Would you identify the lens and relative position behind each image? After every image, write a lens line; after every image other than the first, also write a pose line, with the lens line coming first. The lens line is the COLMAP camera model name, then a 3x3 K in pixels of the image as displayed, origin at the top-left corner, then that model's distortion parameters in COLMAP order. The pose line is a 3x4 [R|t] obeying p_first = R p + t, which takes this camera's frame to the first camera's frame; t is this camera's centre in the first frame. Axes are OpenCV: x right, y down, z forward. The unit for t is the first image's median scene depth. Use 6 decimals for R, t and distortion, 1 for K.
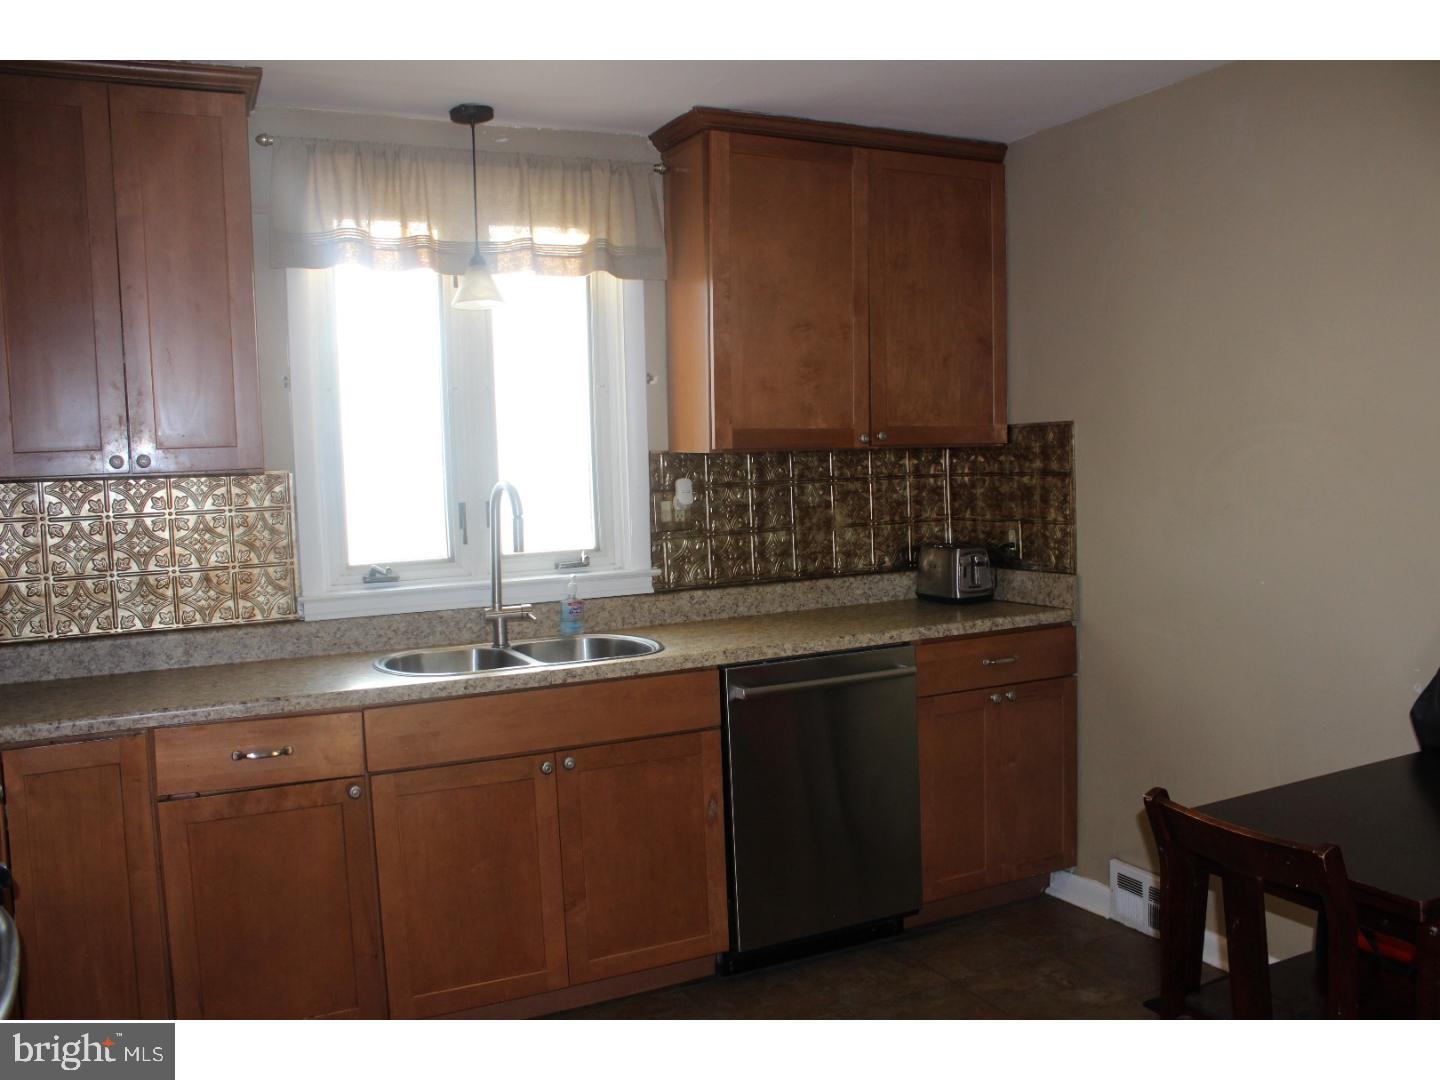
lens RADIAL K [[1282.7, 0, 718.2], [0, 1282.7, 542.5], [0, 0, 1]] dist [-0.002685, 0.008238]
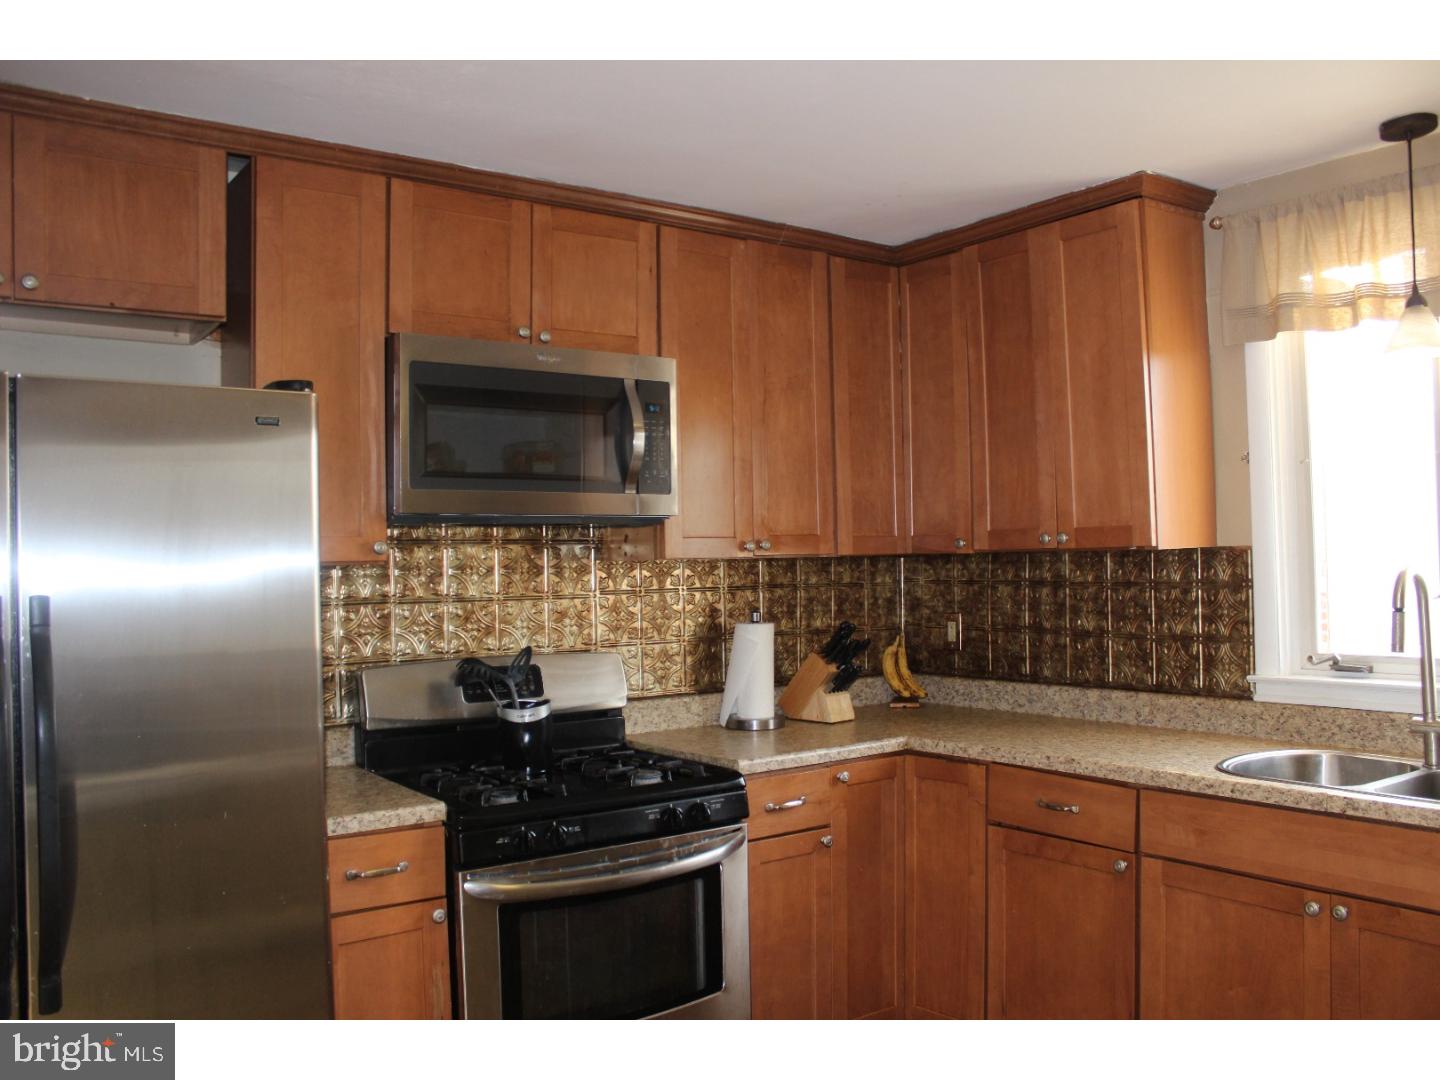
lens RADIAL K [[1282.7, 0, 718.1], [0, 1282.7, 536.6], [0, 0, 1]] dist [-0.002685, 0.008238]
pose [[0.221655, 0.014012, -0.975024, 0.568404], [-0.050617, 0.998714, 0.002845, -0.048023], [0.973811, 0.048722, 0.222079, 0.403818]]
